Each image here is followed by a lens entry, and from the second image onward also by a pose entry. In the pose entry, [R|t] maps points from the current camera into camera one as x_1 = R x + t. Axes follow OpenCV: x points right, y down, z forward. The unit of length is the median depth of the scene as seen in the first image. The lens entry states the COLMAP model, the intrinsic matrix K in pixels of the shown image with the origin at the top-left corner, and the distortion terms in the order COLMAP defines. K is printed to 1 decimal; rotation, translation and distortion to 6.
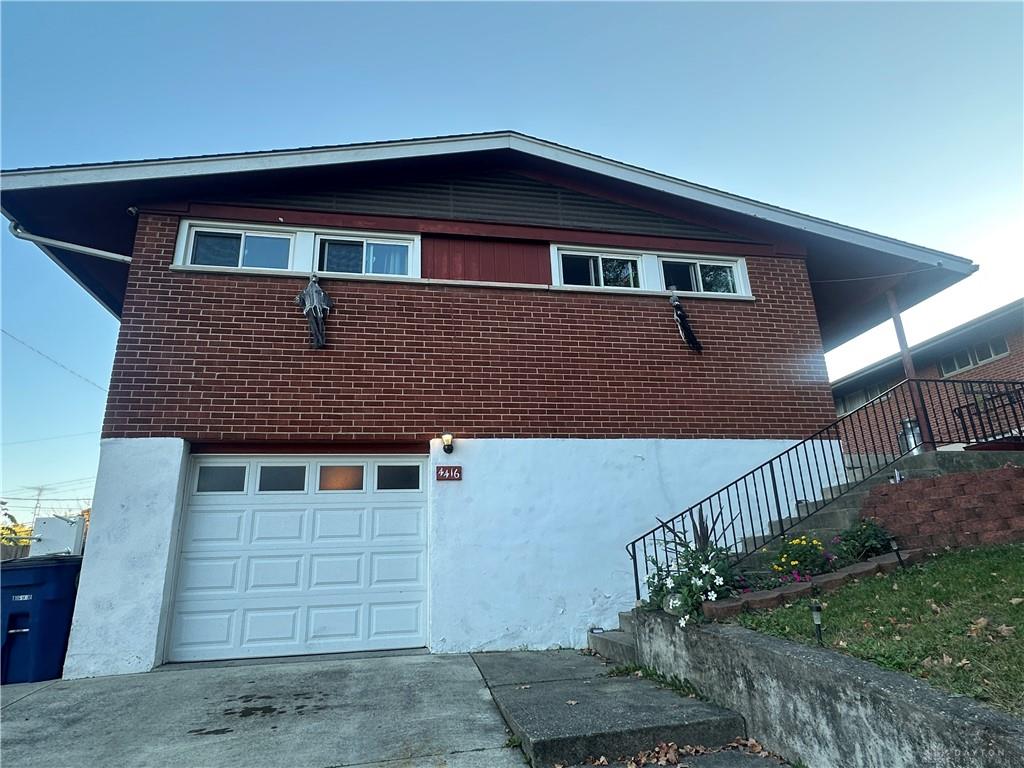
lens RADIAL K [[583.2, 0, 513.5], [0, 583.2, 387.5], [0, 0, 1]] dist [0.005399, -0.003171]
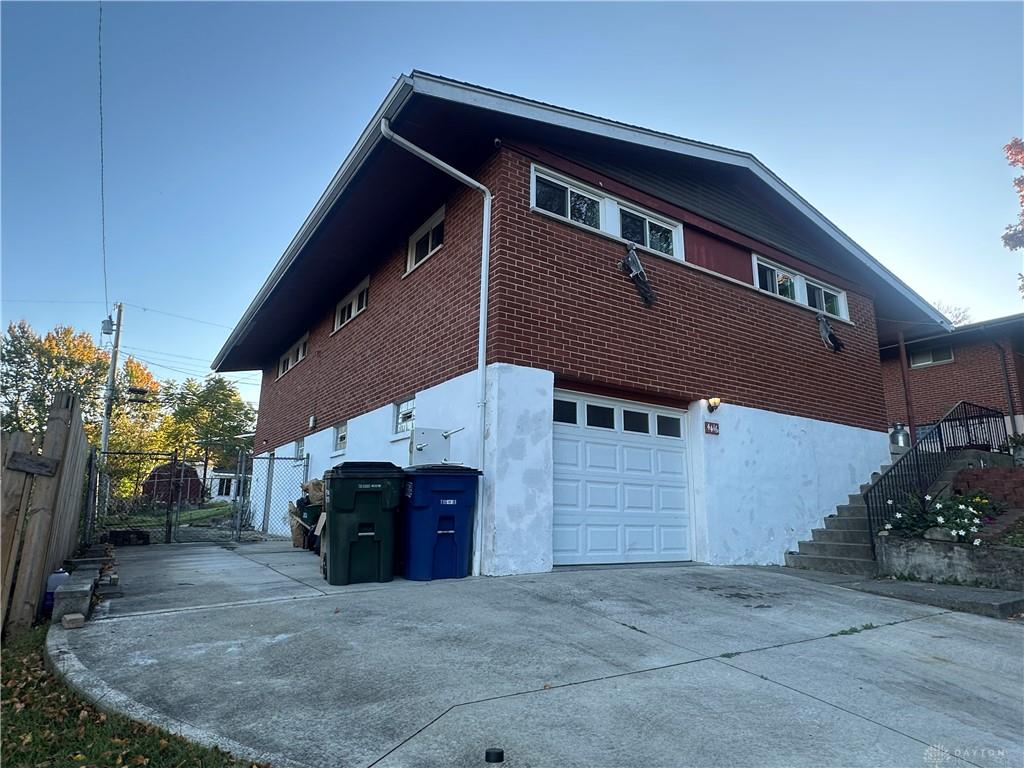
lens RADIAL K [[583.2, 0, 514.6], [0, 583.2, 383.6], [0, 0, 1]] dist [0.005399, -0.003171]
pose [[0.921792, 0.139376, 0.361766, -0.966964], [-0.168214, 0.984516, 0.049314, 0.061850], [-0.349291, -0.106312, 0.930964, -0.010204]]
